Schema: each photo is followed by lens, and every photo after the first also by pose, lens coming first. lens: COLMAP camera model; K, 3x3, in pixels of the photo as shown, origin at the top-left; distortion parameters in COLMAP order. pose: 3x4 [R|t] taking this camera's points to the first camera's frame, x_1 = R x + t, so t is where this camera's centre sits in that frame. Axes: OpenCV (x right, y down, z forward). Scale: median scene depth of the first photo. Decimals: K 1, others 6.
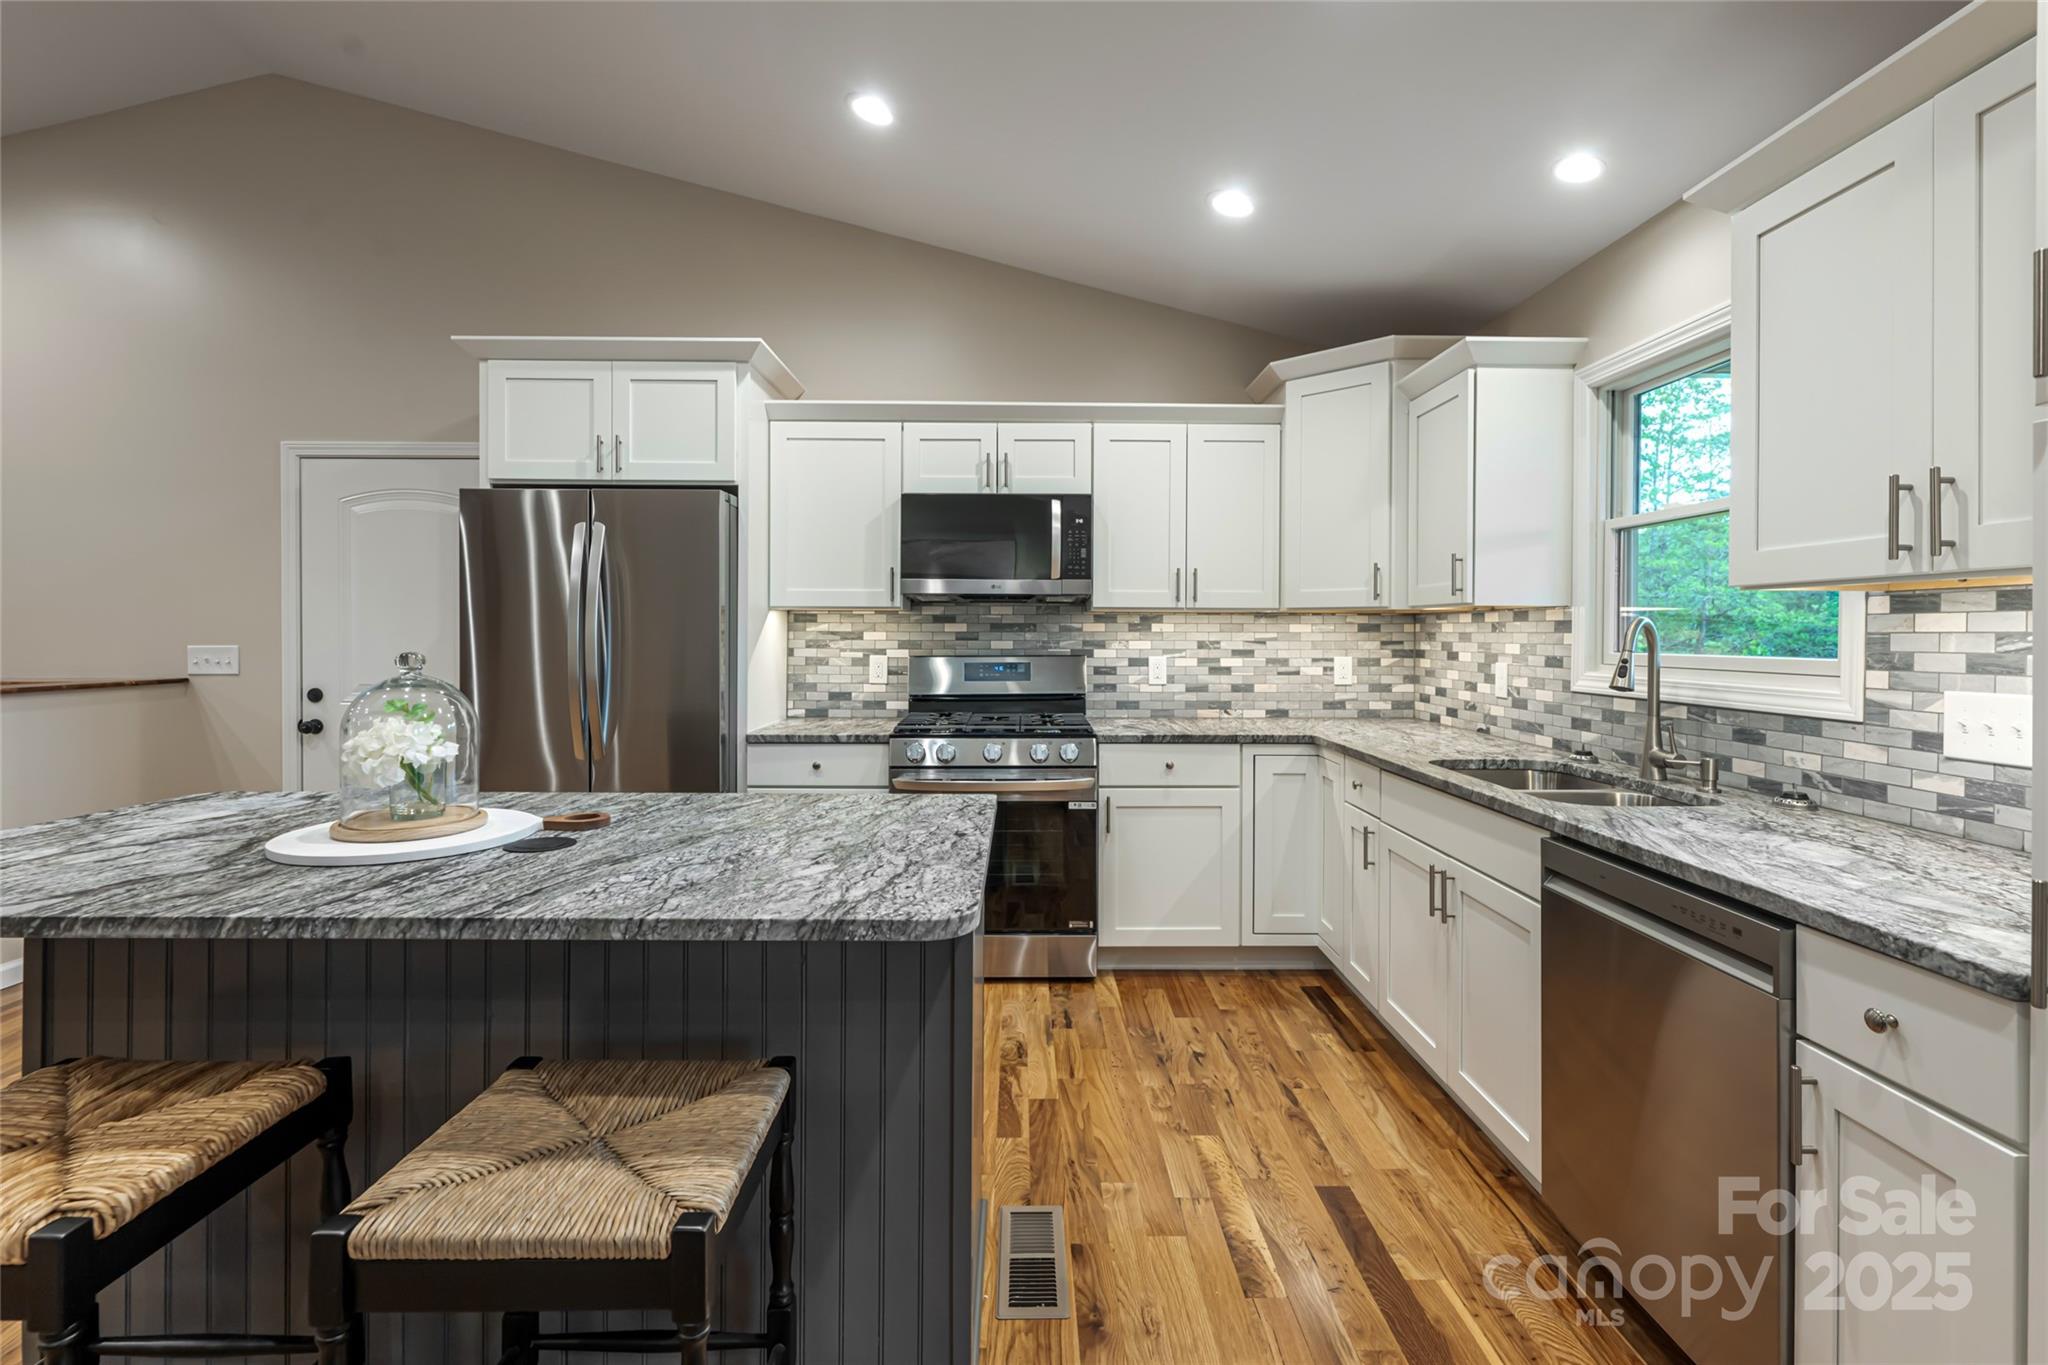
lens RADIAL K [[926.3, 0, 1028.9], [0, 926.3, 637.4], [0, 0, 1]] dist [0.002438, -0.000692]
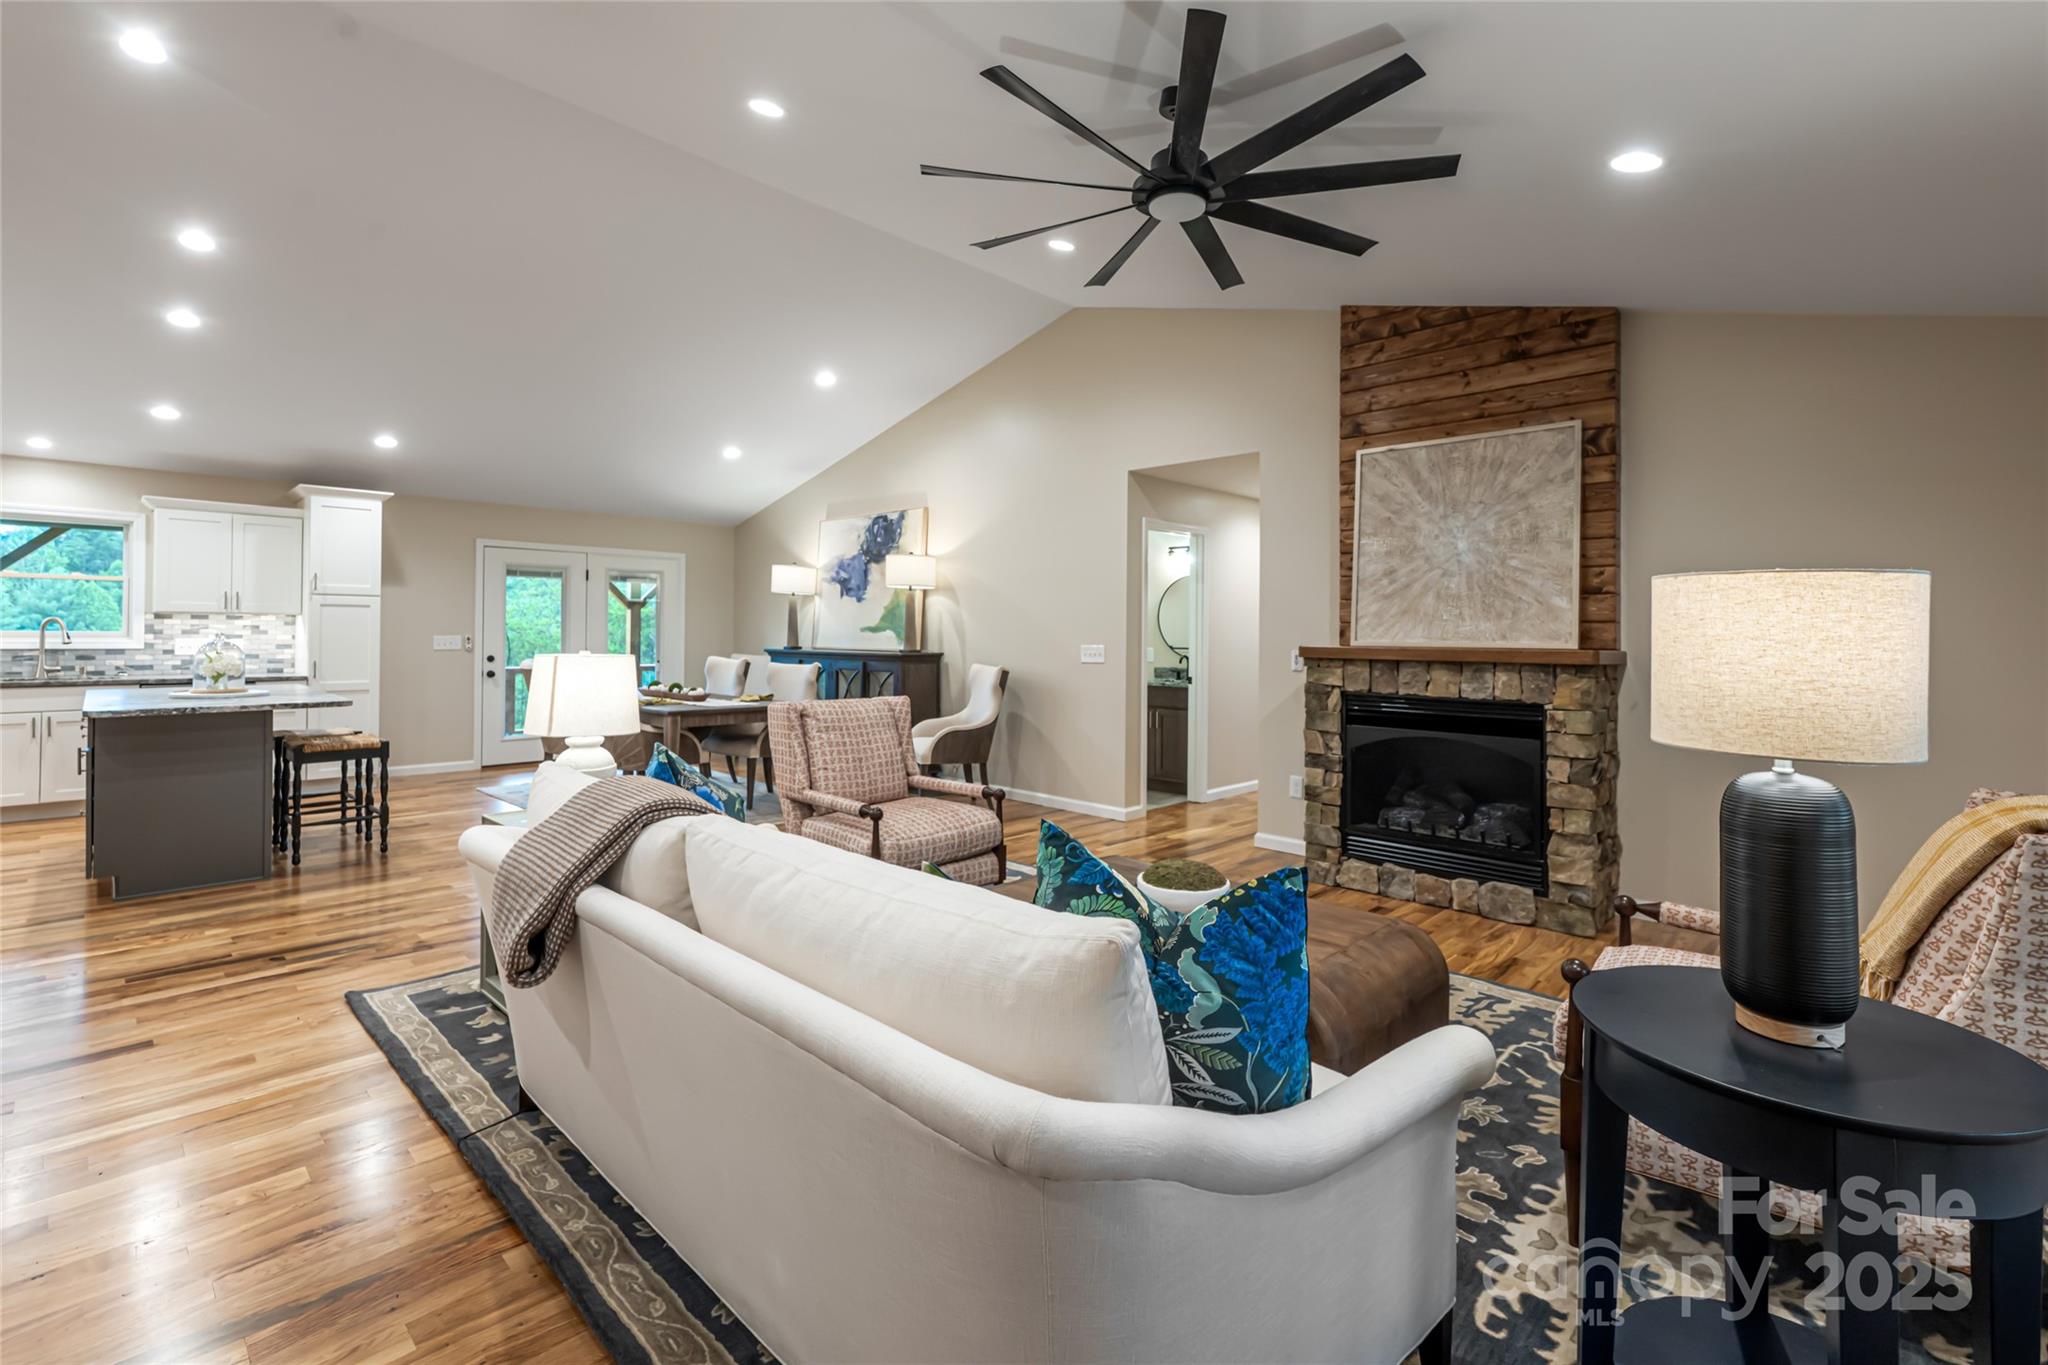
lens RADIAL K [[905.5, 0, 1017.4], [0, 905.5, 625.5], [0, 0, 1]] dist [-0.000002, 0.000413]
pose [[-0.711052, -0.004513, 0.703125, -2.061598], [-0.009058, 0.999955, -0.002741, -0.010542], [-0.703081, -0.008318, -0.711061, 0.578107]]
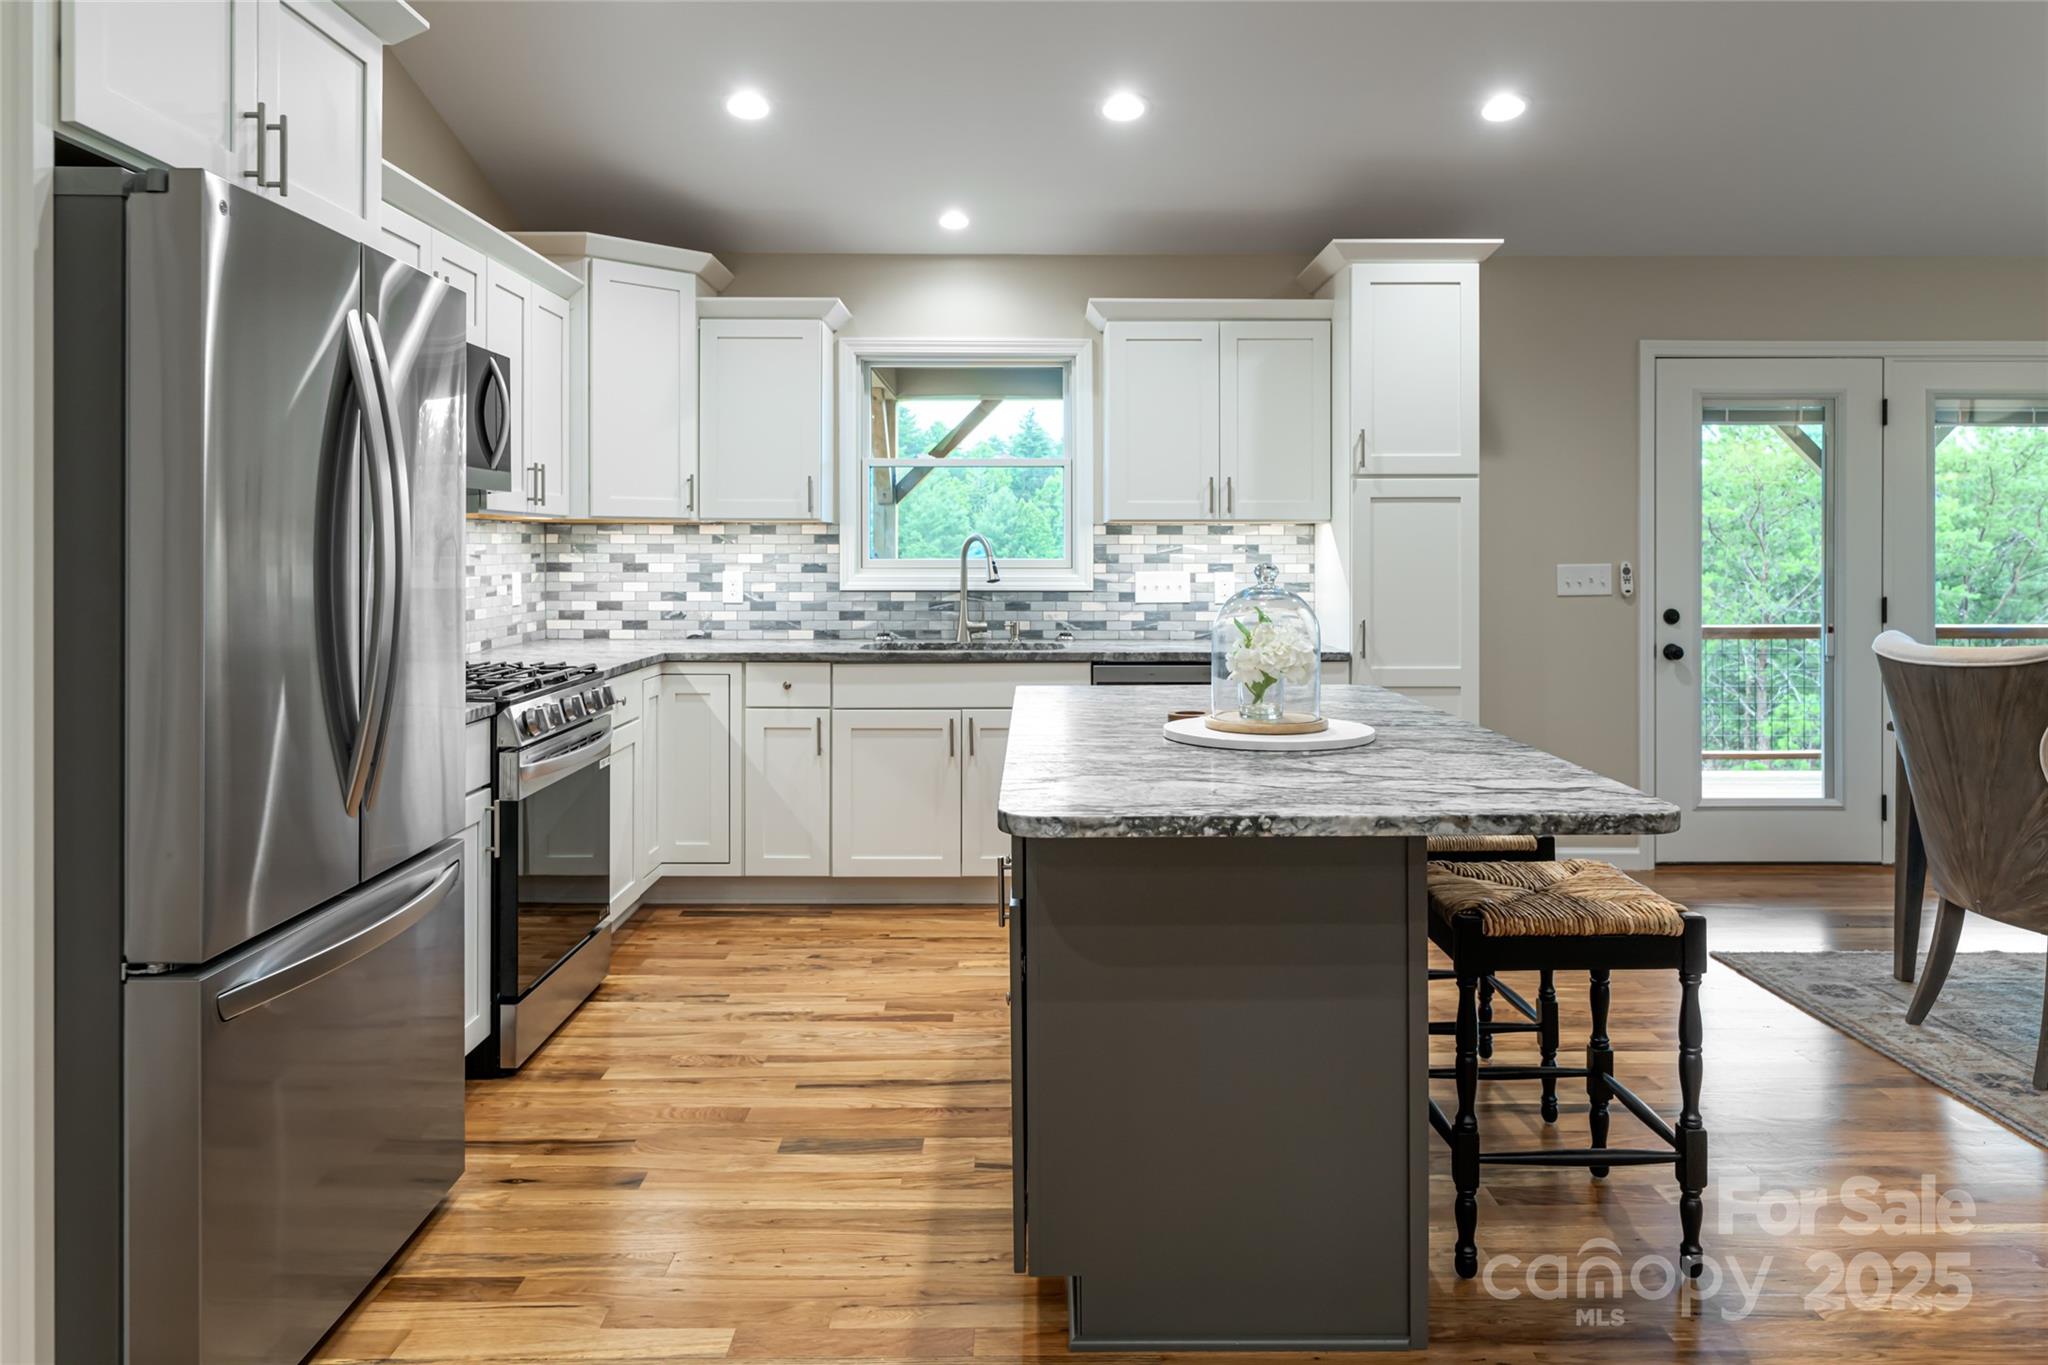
lens RADIAL K [[1408.8, 0, 1036.1], [0, 1408.8, 555.9], [0, 0, 1]] dist [-0.000658, 0.000379]
pose [[0.001106, -0.009115, 0.999958, -1.051092], [0.004309, 0.999949, 0.009110, -0.004315], [-0.999990, 0.004299, 0.001145, 0.577270]]
